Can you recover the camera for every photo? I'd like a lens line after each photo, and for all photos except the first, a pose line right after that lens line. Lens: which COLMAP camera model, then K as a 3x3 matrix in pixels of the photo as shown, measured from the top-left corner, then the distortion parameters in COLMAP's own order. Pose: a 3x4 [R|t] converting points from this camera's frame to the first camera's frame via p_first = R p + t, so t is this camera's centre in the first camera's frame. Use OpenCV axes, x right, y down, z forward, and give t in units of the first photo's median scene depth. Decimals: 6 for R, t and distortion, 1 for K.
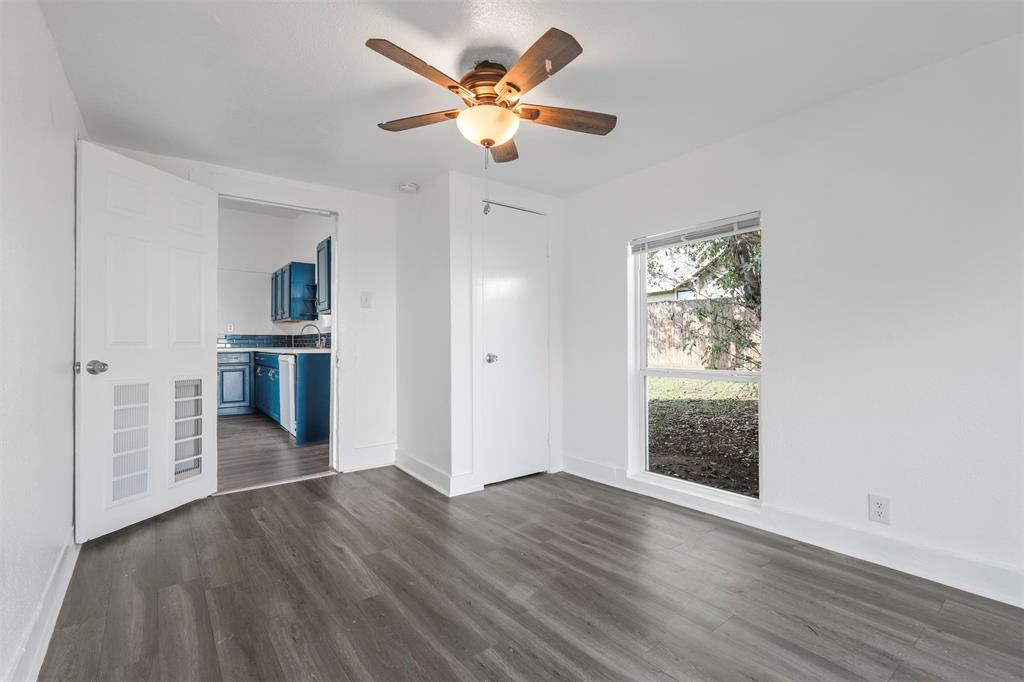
lens RADIAL K [[457.0, 0, 512.0], [0, 457.0, 342.5], [0, 0, 1]] dist [-0.004436, 0.000360]
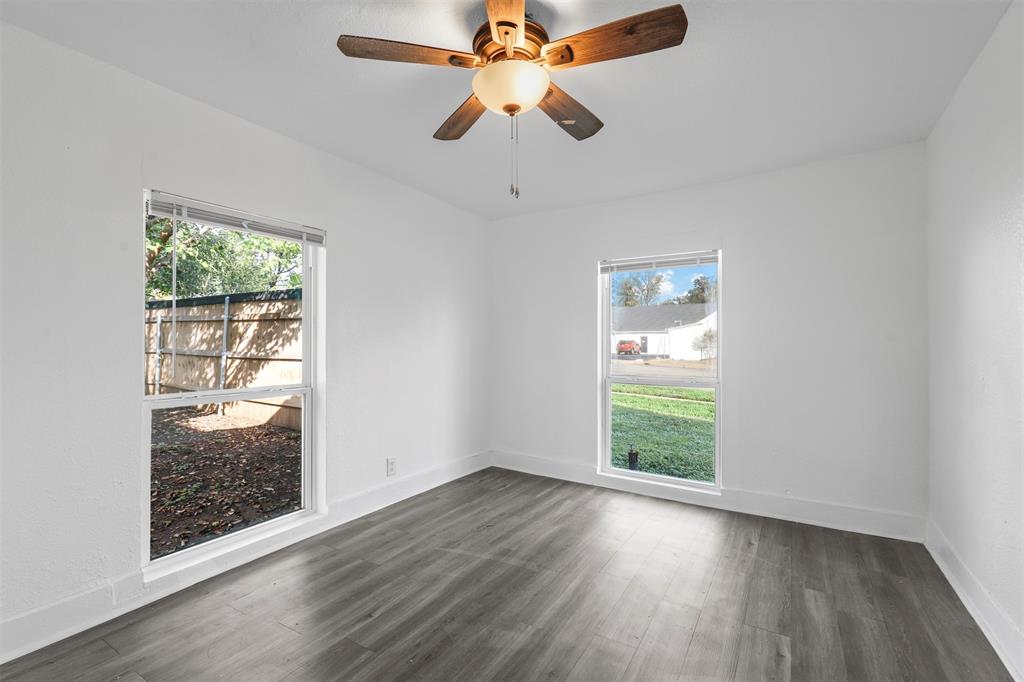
lens RADIAL K [[457.0, 0, 511.8], [0, 457.0, 339.0], [0, 0, 1]] dist [-0.004436, 0.000360]
pose [[-0.343195, 0.023937, 0.938959, -0.662224], [0.008397, 0.999713, -0.022417, -0.007546], [-0.939227, 0.000191, -0.343298, 1.049465]]
